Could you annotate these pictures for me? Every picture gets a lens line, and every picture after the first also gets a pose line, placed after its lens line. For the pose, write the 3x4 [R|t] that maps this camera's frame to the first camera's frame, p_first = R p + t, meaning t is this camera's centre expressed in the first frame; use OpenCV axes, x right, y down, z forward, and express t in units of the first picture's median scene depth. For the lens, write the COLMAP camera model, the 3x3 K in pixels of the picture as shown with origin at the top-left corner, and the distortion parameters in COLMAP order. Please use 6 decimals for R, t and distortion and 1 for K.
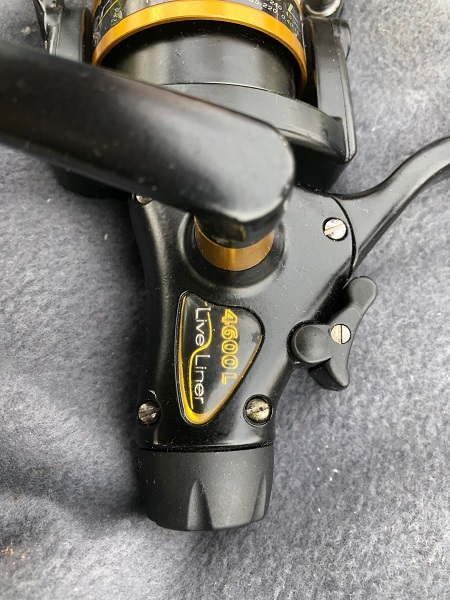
lens RADIAL K [[529.0, 0, 225.0], [0, 529.0, 300.0], [0, 0, 1]] dist [-0.048110, 0.000872]
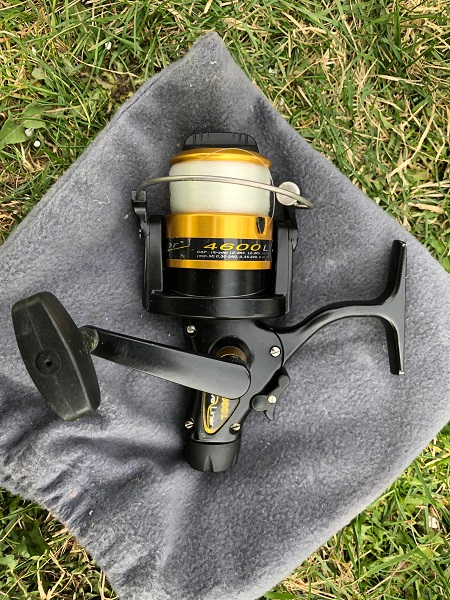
lens RADIAL K [[529.0, 0, 225.0], [0, 529.0, 300.0], [0, 0, 1]] dist [-0.048110, 0.000872]
pose [[0.998164, 0.055895, 0.023348, -0.070653], [-0.060170, 0.959361, 0.275694, -0.991276], [-0.006989, -0.276592, 0.960962, -1.129810]]
